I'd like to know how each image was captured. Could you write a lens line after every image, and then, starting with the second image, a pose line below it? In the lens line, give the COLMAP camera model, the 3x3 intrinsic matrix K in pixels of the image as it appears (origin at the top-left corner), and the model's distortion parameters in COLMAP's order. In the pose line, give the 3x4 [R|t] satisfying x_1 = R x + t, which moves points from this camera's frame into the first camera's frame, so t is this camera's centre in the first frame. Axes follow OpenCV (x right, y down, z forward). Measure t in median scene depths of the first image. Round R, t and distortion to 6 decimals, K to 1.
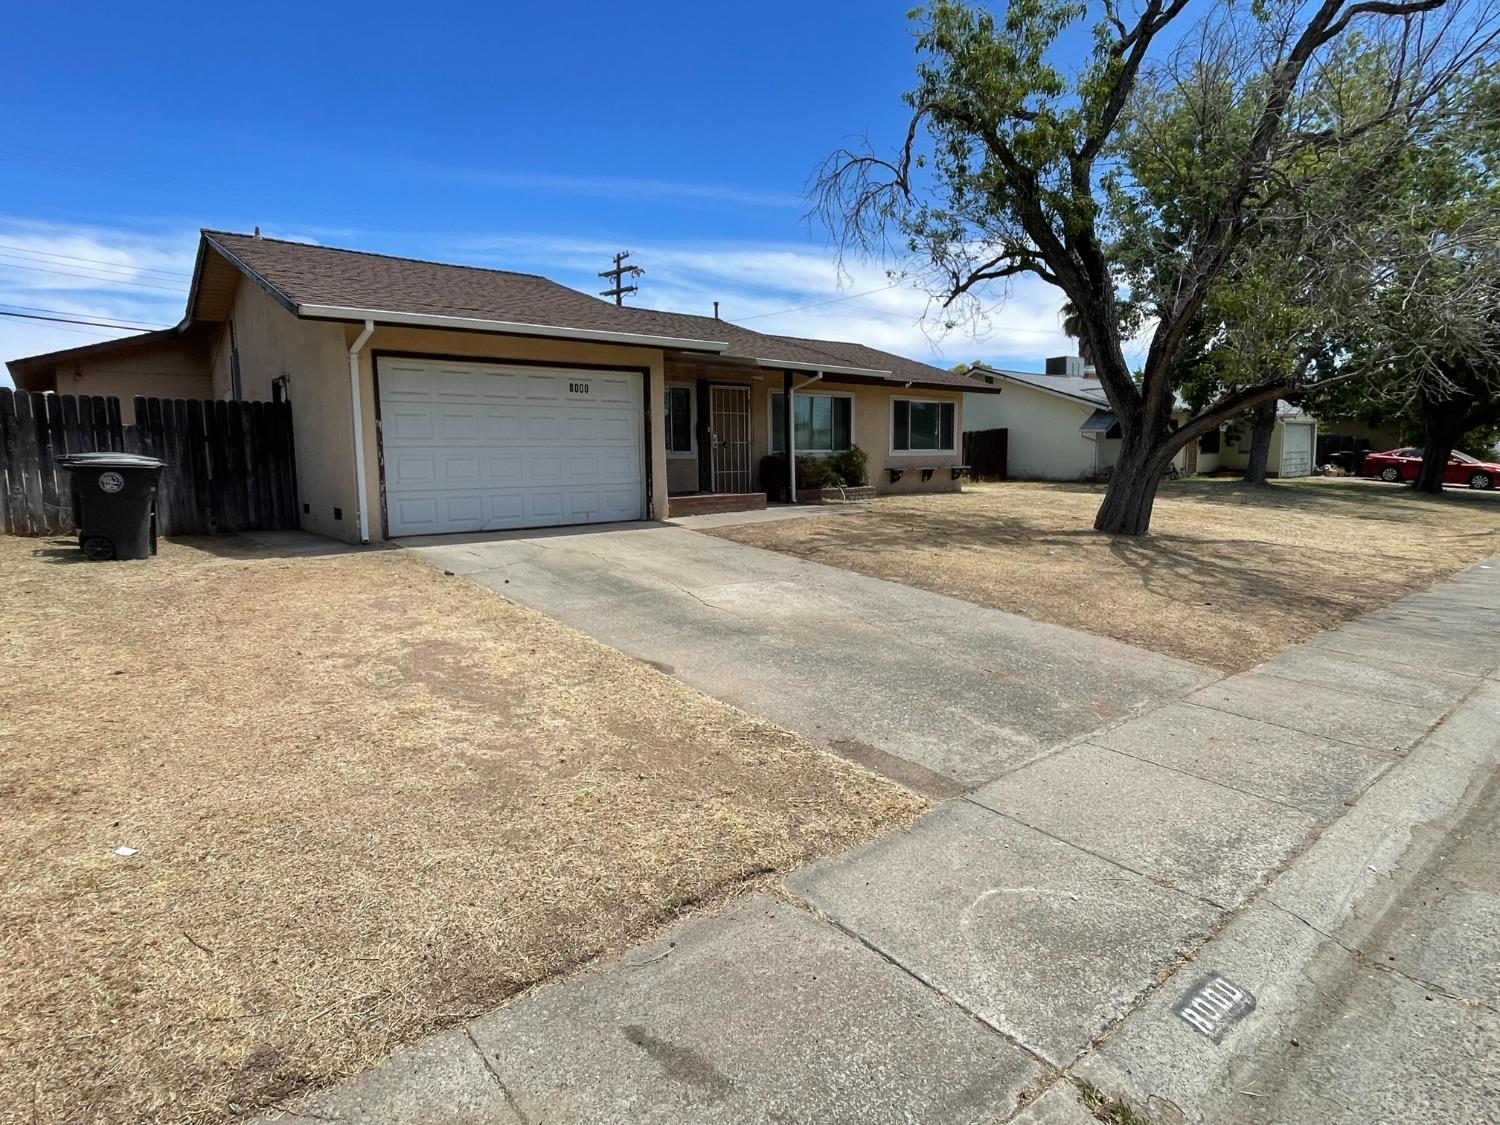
lens RADIAL K [[824.2, 0, 750.3], [0, 824.2, 560.0], [0, 0, 1]] dist [0.001467, 0.000520]
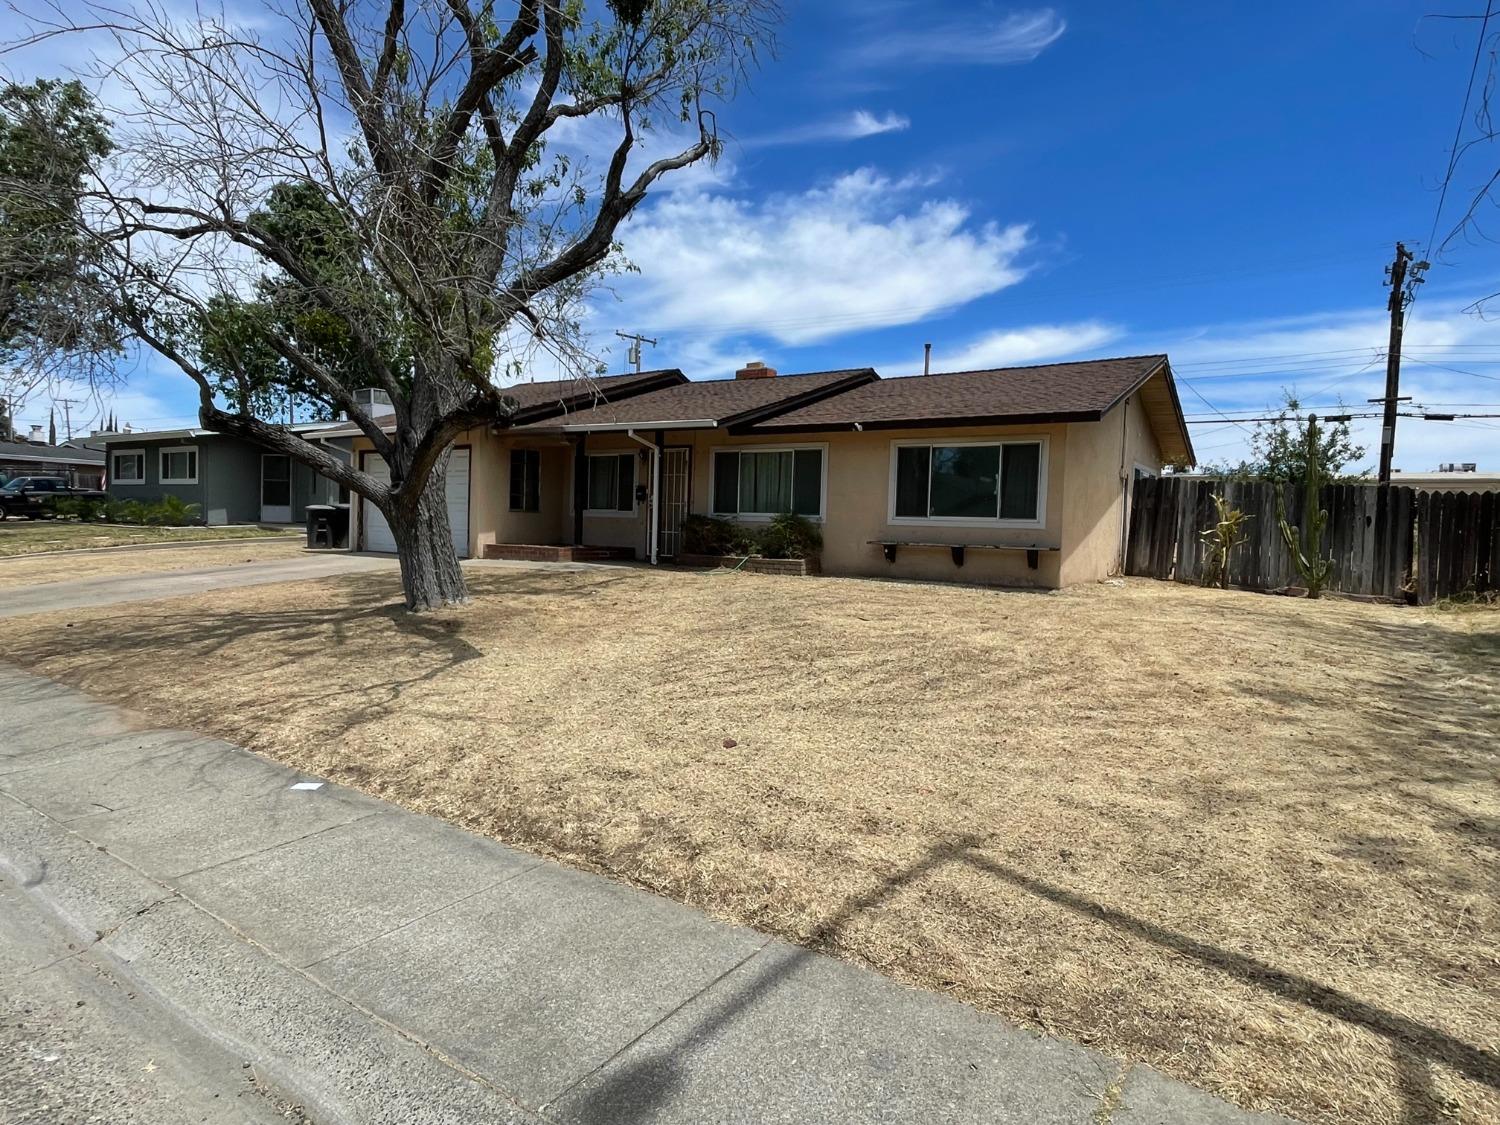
lens RADIAL K [[824.2, 0, 750.3], [0, 824.2, 560.0], [0, 0, 1]] dist [0.001467, 0.000520]
pose [[0.211276, 0.065260, -0.975245, 0.841578], [-0.151224, 0.987937, 0.033348, -0.101198], [0.965657, 0.140435, 0.218597, 0.726899]]
